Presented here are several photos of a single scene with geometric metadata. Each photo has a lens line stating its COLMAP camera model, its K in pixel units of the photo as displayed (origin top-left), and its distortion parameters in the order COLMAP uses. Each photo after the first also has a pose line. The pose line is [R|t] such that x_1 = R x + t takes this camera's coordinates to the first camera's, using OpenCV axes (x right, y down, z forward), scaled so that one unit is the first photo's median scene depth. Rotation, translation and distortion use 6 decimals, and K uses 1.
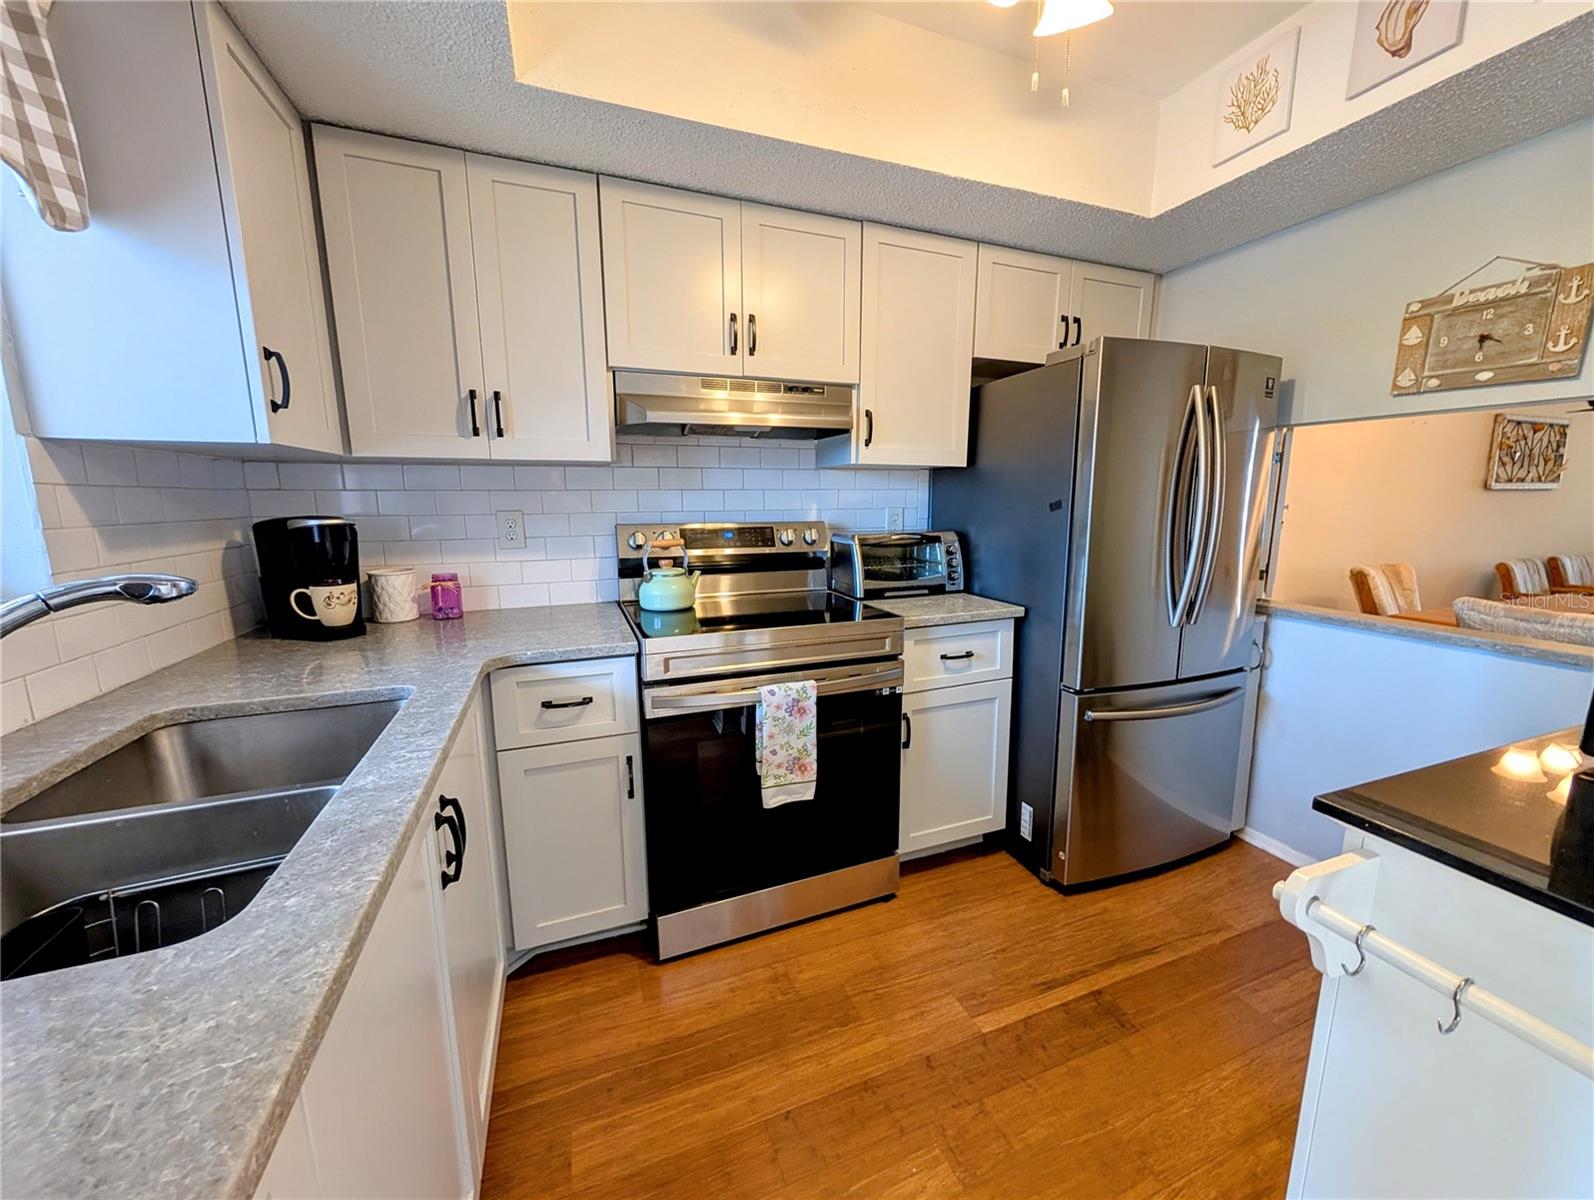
lens RADIAL K [[613.1, 0, 801.3], [0, 613.1, 597.8], [0, 0, 1]] dist [0.000638, 0.000067]
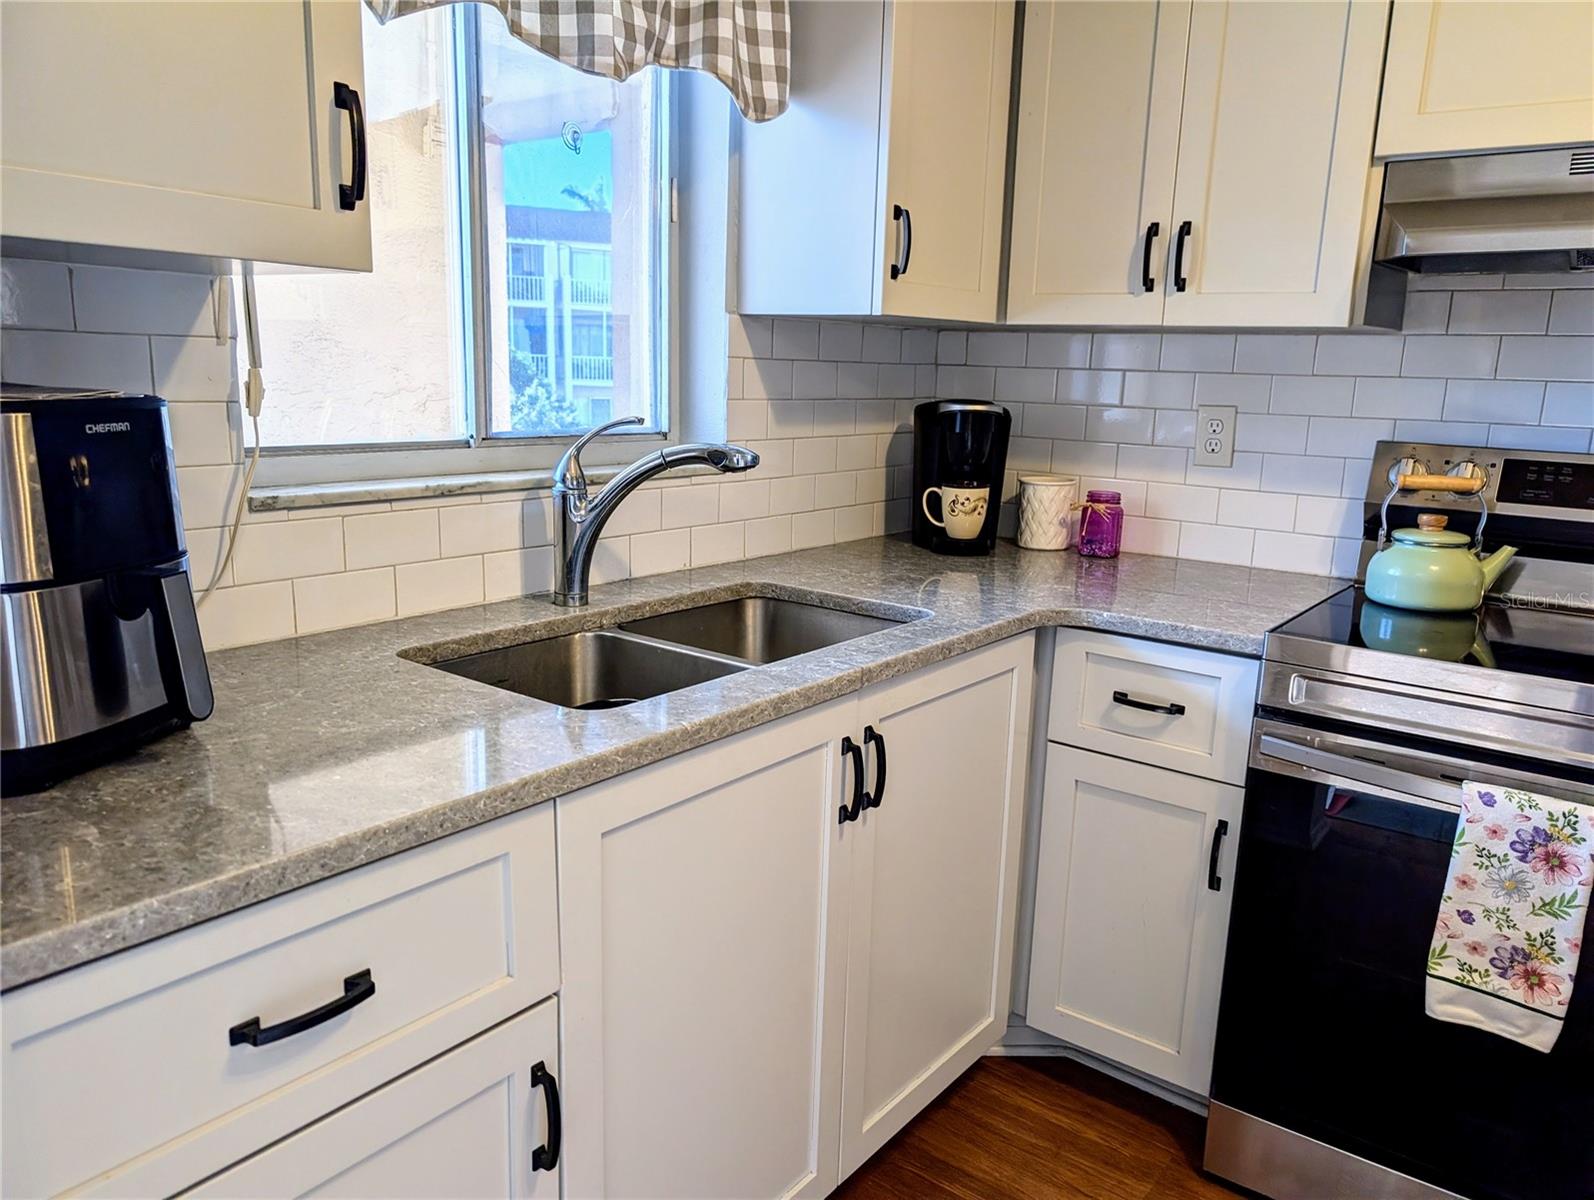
lens RADIAL K [[1151.6, 0, 770.1], [0, 1151.6, 607.5], [0, 0, 1]] dist [0.031011, -0.028553]
pose [[0.503929, 0.198919, -0.840528, 0.397673], [-0.172266, 0.976716, 0.127869, -0.015356], [0.846392, 0.080357, 0.526462, 0.004686]]
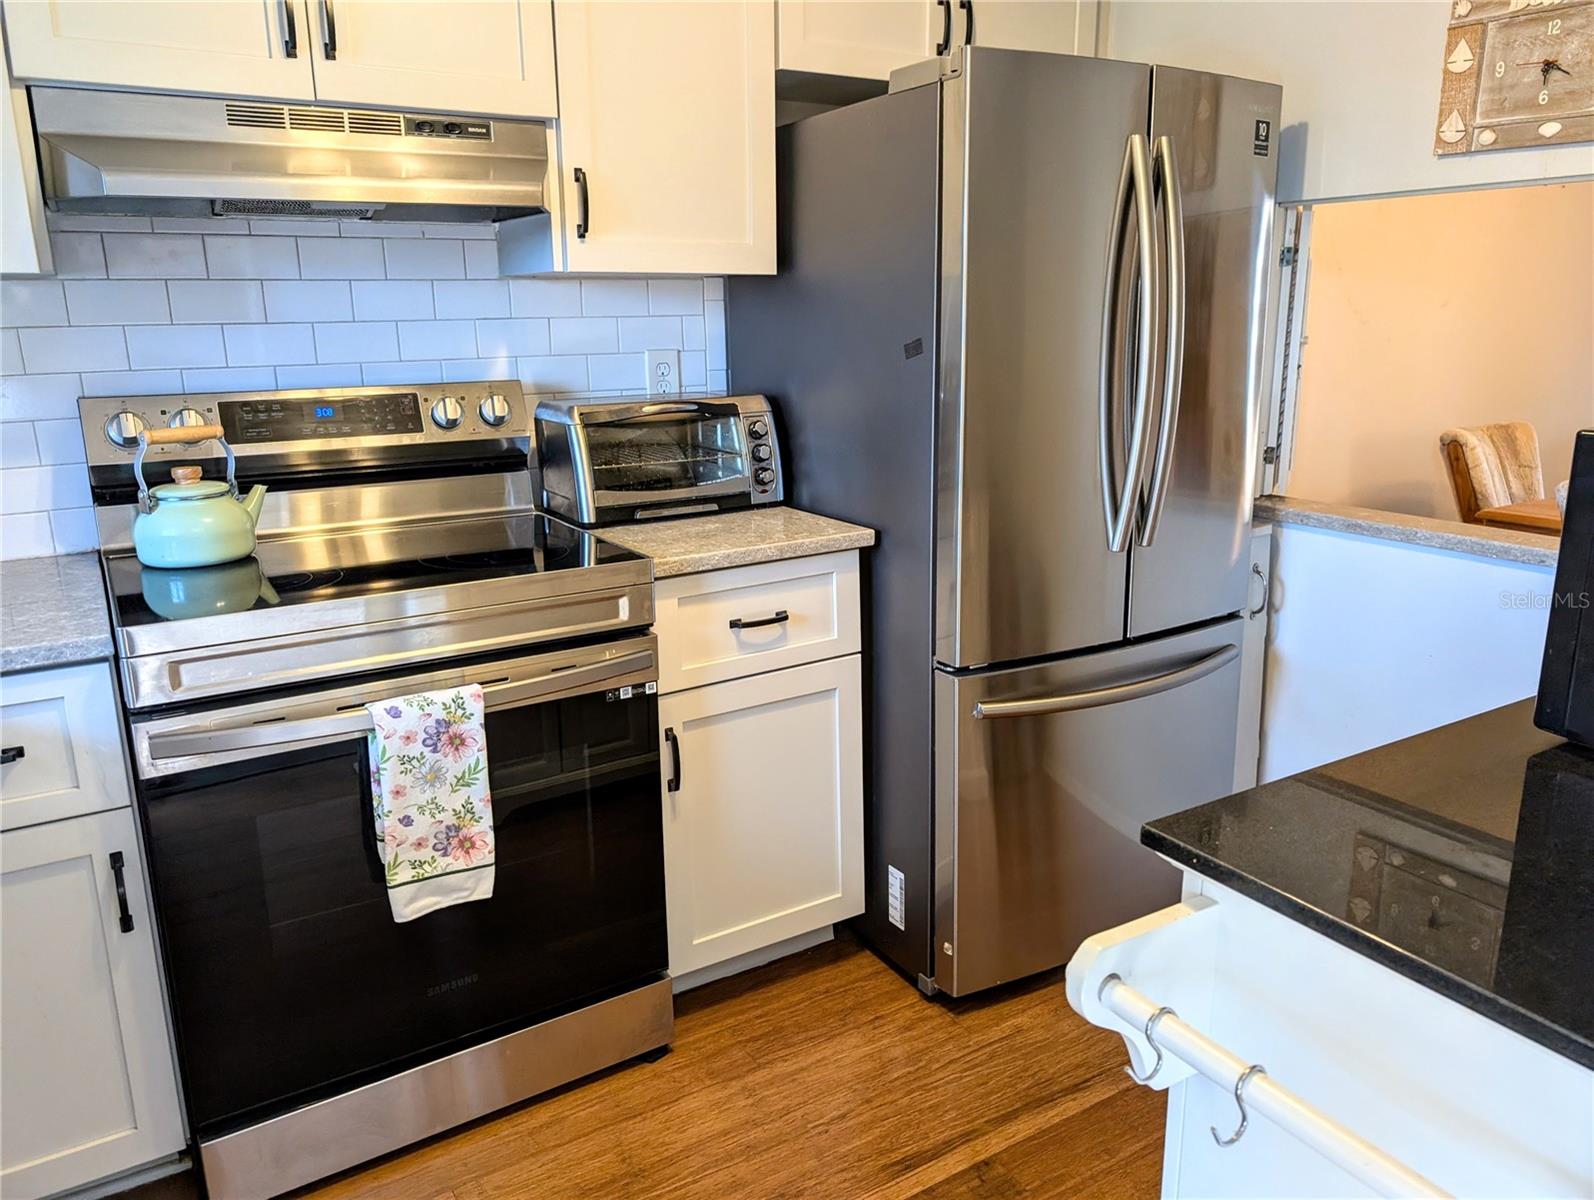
lens RADIAL K [[1167.1, 0, 809.6], [0, 1167.1, 588.6], [0, 0, 1]] dist [0.028731, -0.029376]
pose [[0.983462, -0.052934, 0.173204, 0.132569], [0.040535, 0.996407, 0.074361, -0.014518], [-0.176518, -0.066111, 0.982075, -0.064960]]
